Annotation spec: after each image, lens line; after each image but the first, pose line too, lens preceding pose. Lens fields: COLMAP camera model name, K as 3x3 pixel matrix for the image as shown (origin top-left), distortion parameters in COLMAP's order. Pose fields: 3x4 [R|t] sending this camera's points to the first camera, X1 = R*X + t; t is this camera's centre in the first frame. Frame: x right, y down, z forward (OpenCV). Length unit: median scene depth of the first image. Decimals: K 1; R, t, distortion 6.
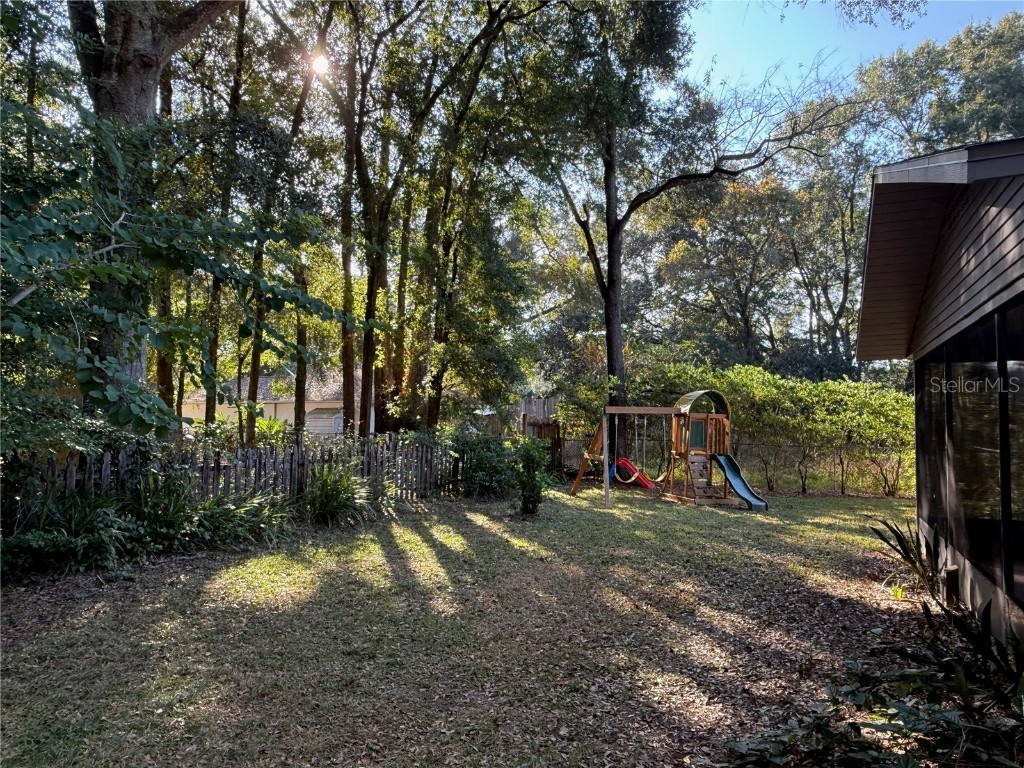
lens RADIAL K [[675.6, 0, 513.1], [0, 675.6, 383.0], [0, 0, 1]] dist [0.002511, -0.000361]
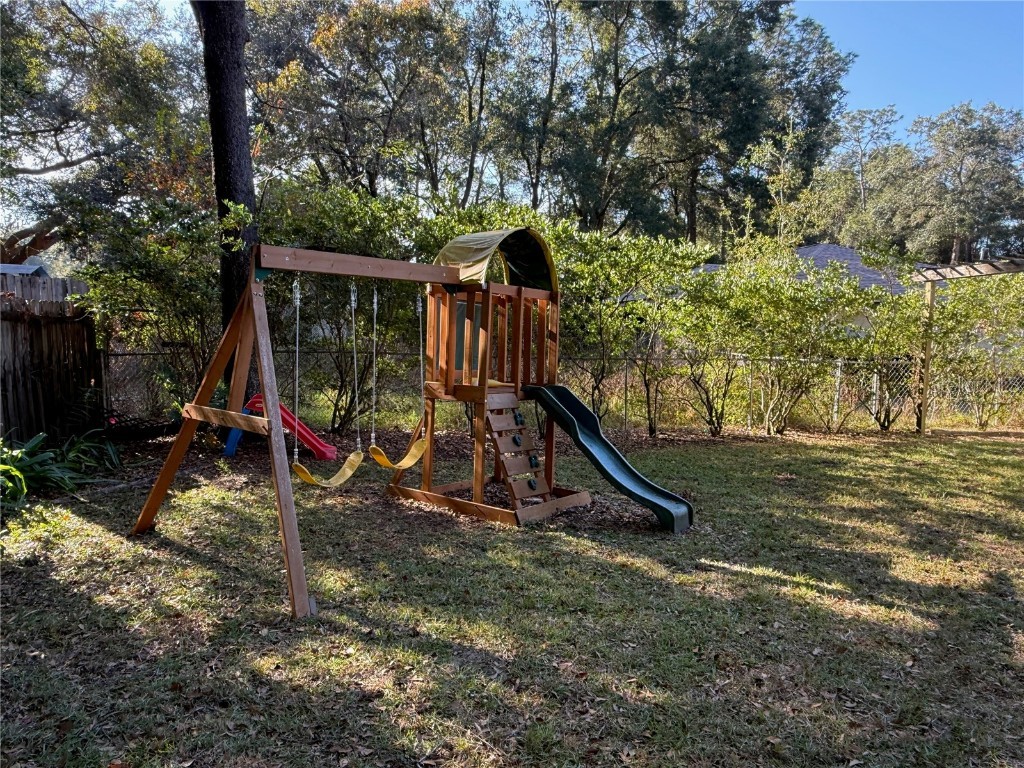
lens RADIAL K [[675.6, 0, 516.0], [0, 675.6, 386.2], [0, 0, 1]] dist [0.002511, -0.000361]
pose [[0.817266, -0.047268, 0.574319, 0.047712], [-0.034583, 0.990811, 0.130758, 0.045786], [-0.575222, -0.126726, 0.808122, 0.593463]]
